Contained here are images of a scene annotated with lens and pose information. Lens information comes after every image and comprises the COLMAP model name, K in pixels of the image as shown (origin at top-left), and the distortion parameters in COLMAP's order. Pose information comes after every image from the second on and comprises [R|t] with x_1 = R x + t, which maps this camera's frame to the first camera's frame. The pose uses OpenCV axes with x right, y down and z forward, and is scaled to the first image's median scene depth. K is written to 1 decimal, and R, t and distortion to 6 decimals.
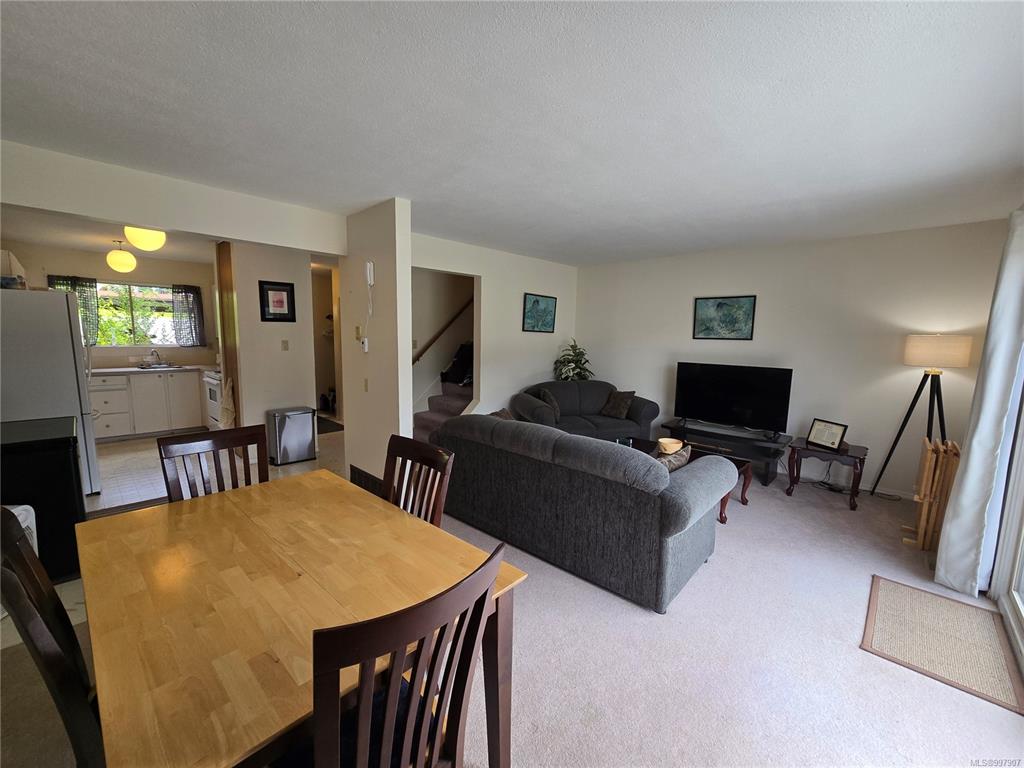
lens RADIAL K [[420.0, 0, 507.1], [0, 420.0, 387.7], [0, 0, 1]] dist [-0.009477, 0.003038]
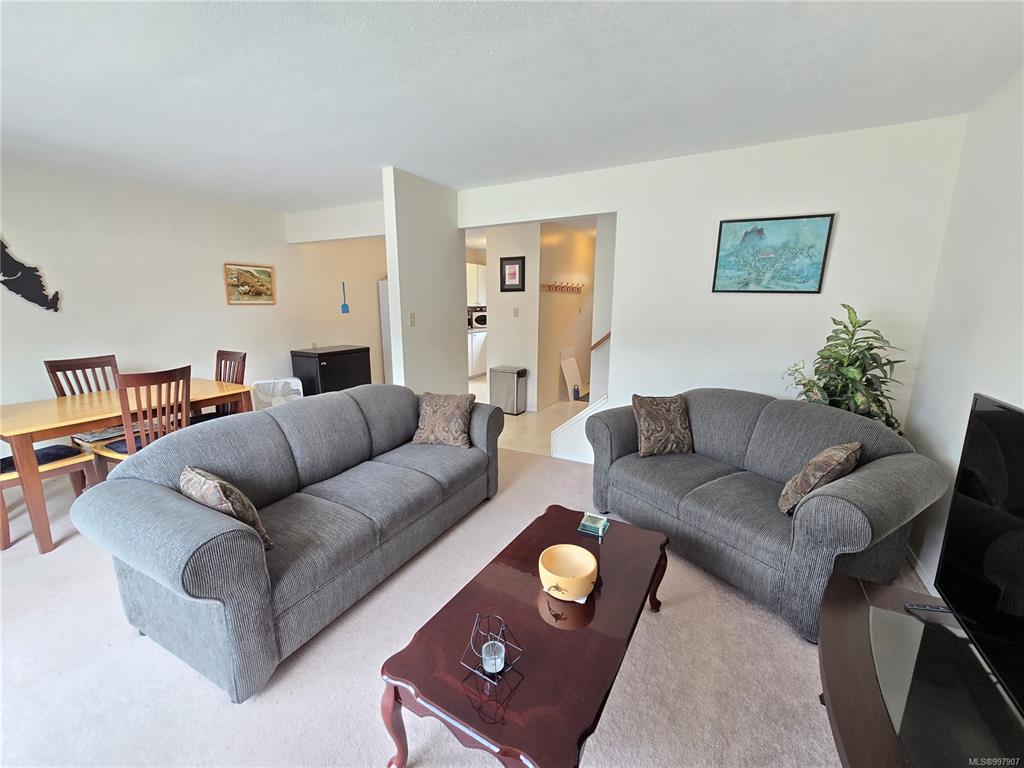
lens RADIAL K [[420.0, 0, 505.8], [0, 420.0, 388.3], [0, 0, 1]] dist [-0.009477, 0.003038]
pose [[0.259250, 0.180631, -0.948768, 0.599316], [-0.118055, 0.980915, 0.154493, -0.072466], [0.958568, 0.071954, 0.275627, 0.683348]]
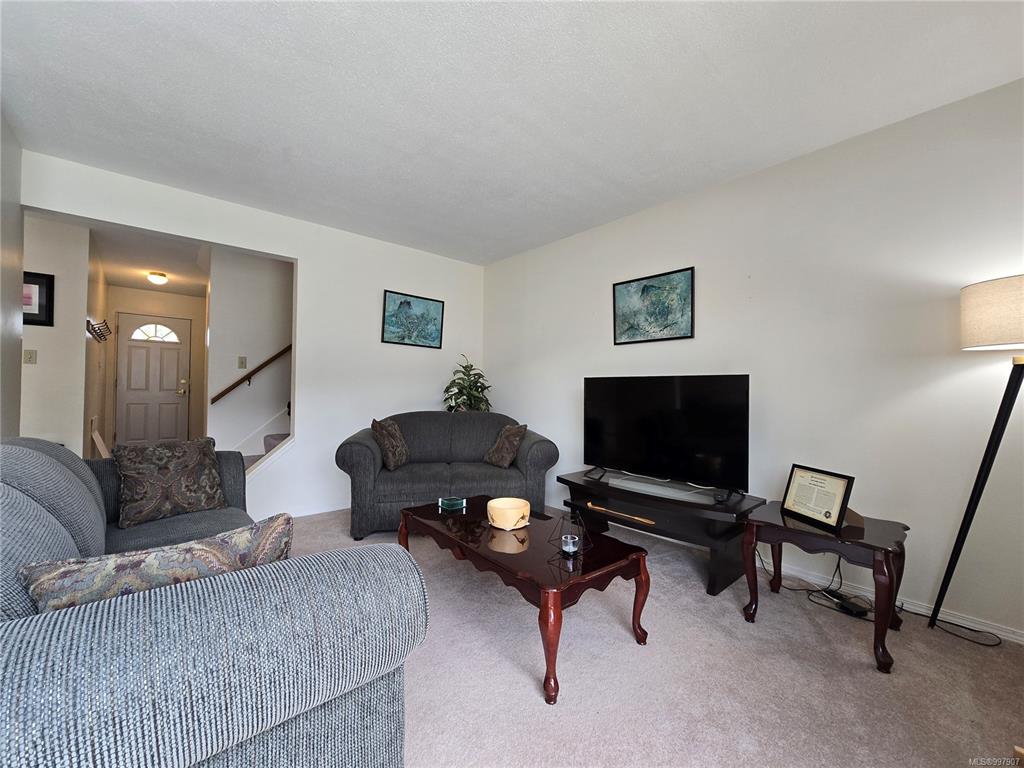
lens RADIAL K [[420.0, 0, 507.6], [0, 420.0, 387.1], [0, 0, 1]] dist [-0.009477, 0.003038]
pose [[0.996166, -0.004748, -0.087349, 0.362156], [-0.007556, 0.990123, -0.139995, 0.045666], [0.087152, 0.140119, 0.986292, 0.374411]]
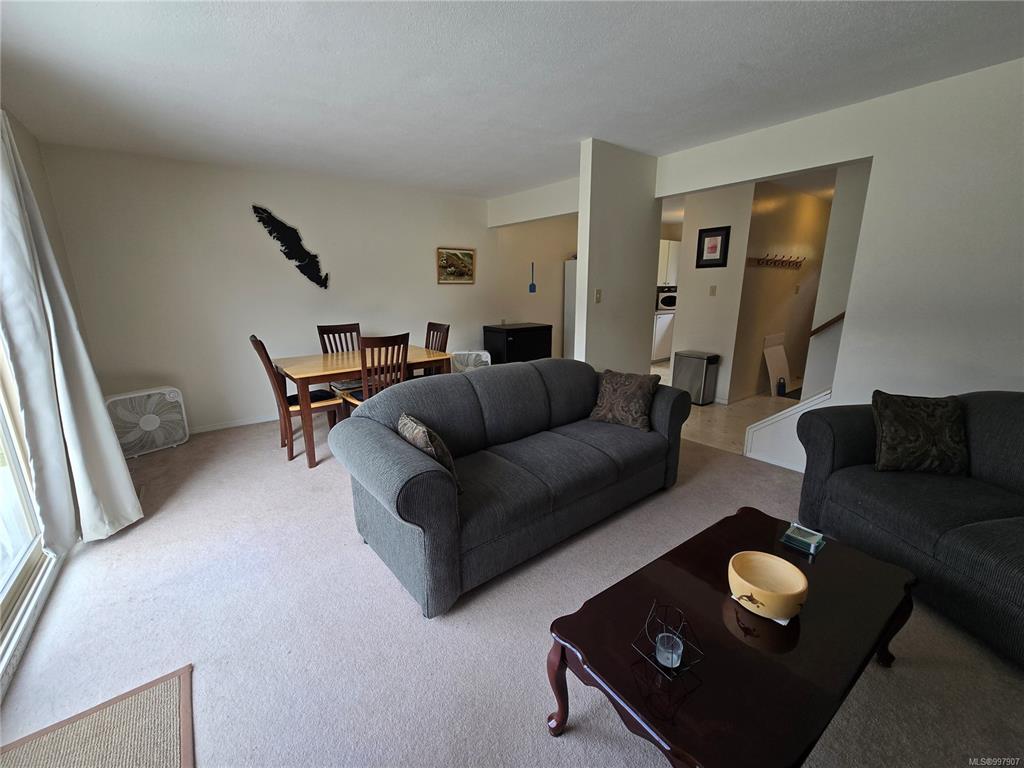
lens RADIAL K [[420.0, 0, 505.6], [0, 420.0, 387.9], [0, 0, 1]] dist [-0.009477, 0.003038]
pose [[-0.151989, 0.220156, -0.963551, 0.592052], [-0.118931, 0.963720, 0.238955, -0.058259], [0.981201, 0.150914, -0.120291, 0.674417]]
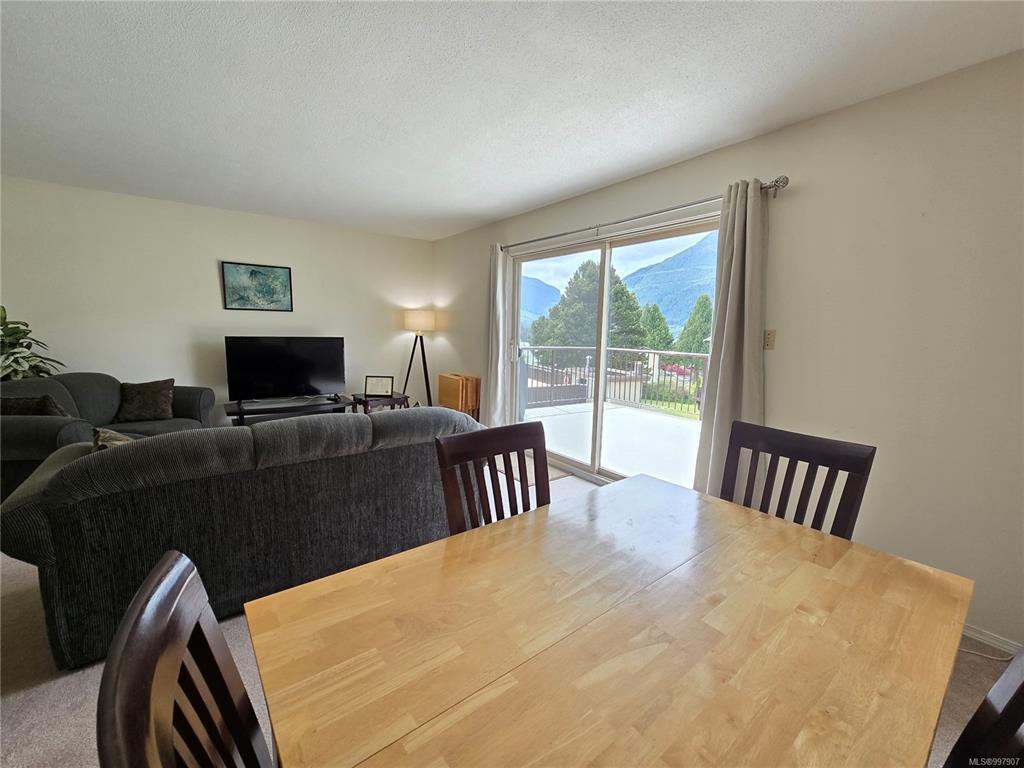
lens RADIAL K [[420.0, 0, 510.0], [0, 420.0, 387.5], [0, 0, 1]] dist [-0.009477, 0.003038]
pose [[0.160912, -0.152558, 0.975107, -0.349158], [0.104835, 0.985034, 0.136811, -0.015841], [-0.981385, 0.080211, 0.174498, 0.312871]]
